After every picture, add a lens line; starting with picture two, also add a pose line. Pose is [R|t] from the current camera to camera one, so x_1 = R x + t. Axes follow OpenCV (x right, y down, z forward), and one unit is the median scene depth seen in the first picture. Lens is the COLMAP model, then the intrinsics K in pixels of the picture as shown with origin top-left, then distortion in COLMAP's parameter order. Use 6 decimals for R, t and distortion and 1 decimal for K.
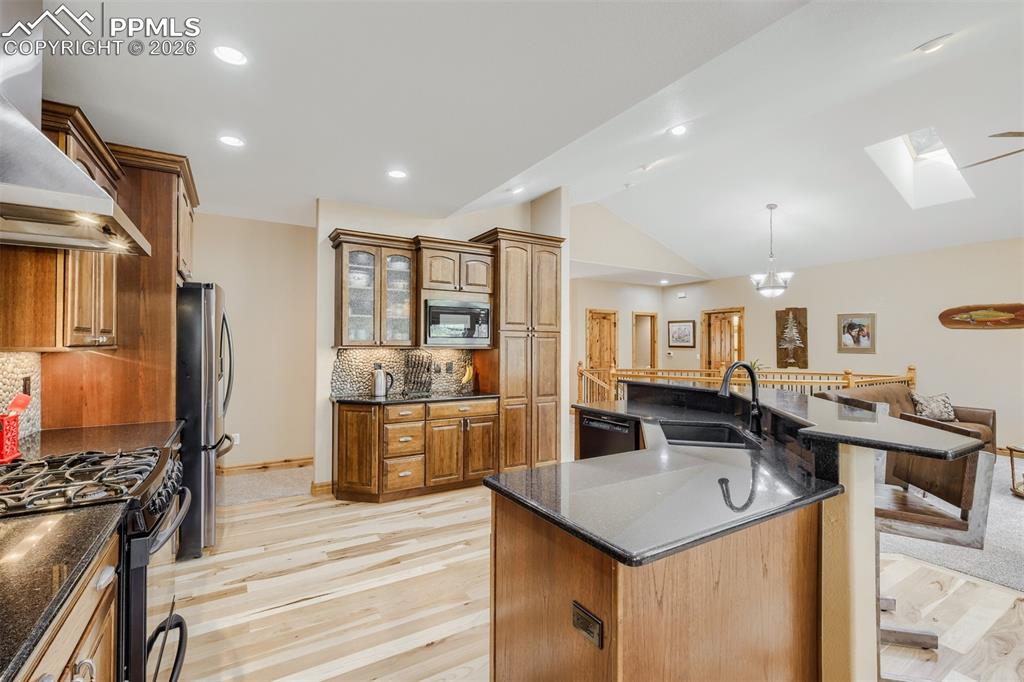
lens RADIAL K [[453.5, 0, 514.9], [0, 453.5, 337.1], [0, 0, 1]] dist [-0.008799, 0.000997]
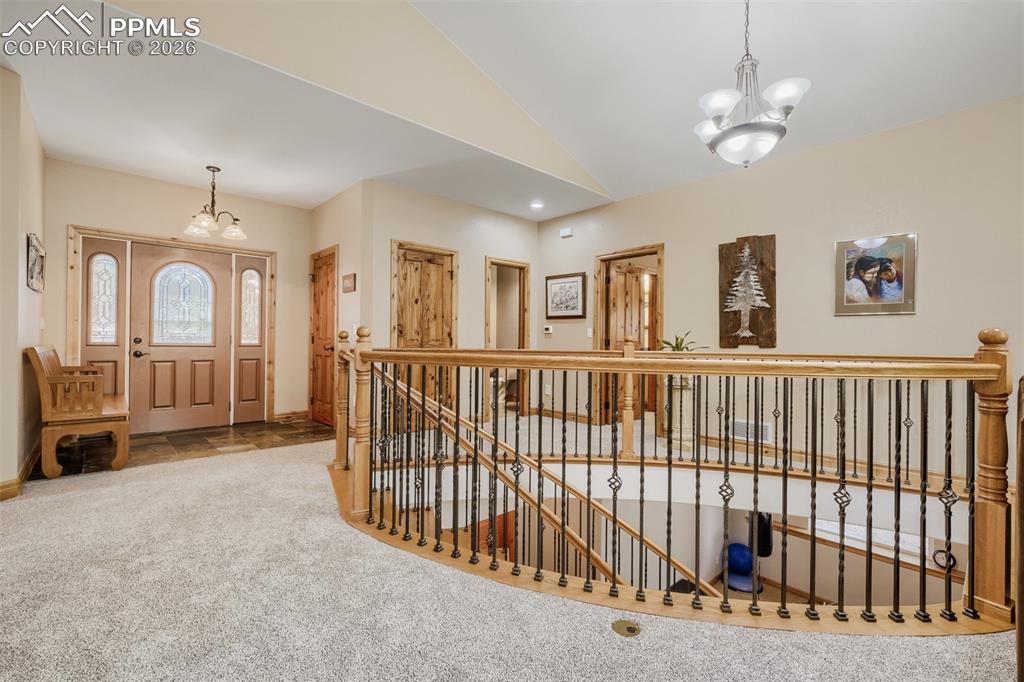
lens RADIAL K [[453.5, 0, 512.3], [0, 453.5, 339.1], [0, 0, 1]] dist [-0.008799, 0.000997]
pose [[0.983155, 0.007834, 0.182606, 0.207583], [-0.010709, 0.999834, 0.014760, 0.047749], [-0.182460, -0.016467, 0.983075, 0.456377]]
